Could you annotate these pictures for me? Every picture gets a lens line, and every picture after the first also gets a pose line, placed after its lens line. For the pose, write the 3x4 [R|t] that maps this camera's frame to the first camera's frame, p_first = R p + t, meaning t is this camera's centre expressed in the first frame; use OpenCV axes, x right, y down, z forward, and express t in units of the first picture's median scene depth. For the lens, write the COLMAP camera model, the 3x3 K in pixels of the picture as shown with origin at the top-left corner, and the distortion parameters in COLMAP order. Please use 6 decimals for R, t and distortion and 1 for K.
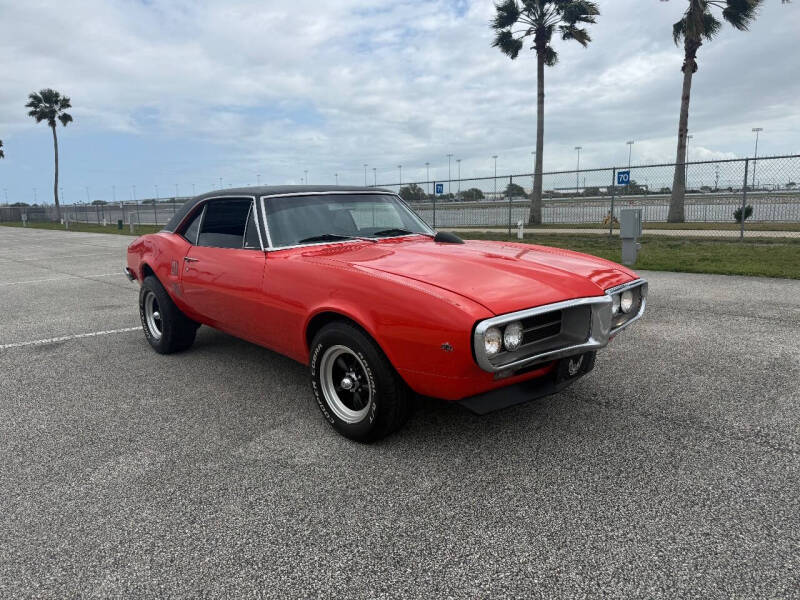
lens RADIAL K [[566.9, 0, 394.7], [0, 566.9, 297.3], [0, 0, 1]] dist [0.058634, -0.072823]
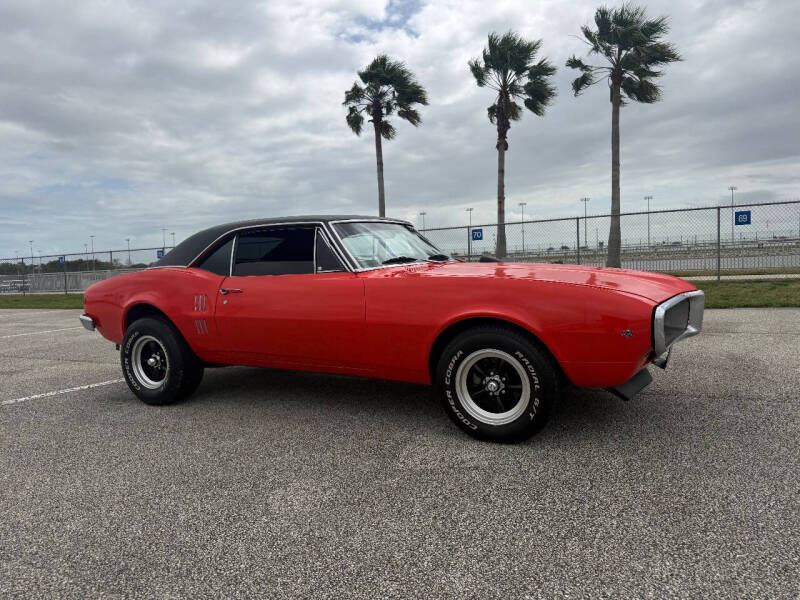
lens RADIAL K [[566.9, 0, 398.6], [0, 566.9, 298.4], [0, 0, 1]] dist [0.058634, -0.072823]
pose [[0.942826, -0.032934, 0.331655, -0.344471], [0.069780, 0.992557, -0.099808, 0.048989], [-0.325900, 0.117244, 0.938106, 0.035182]]
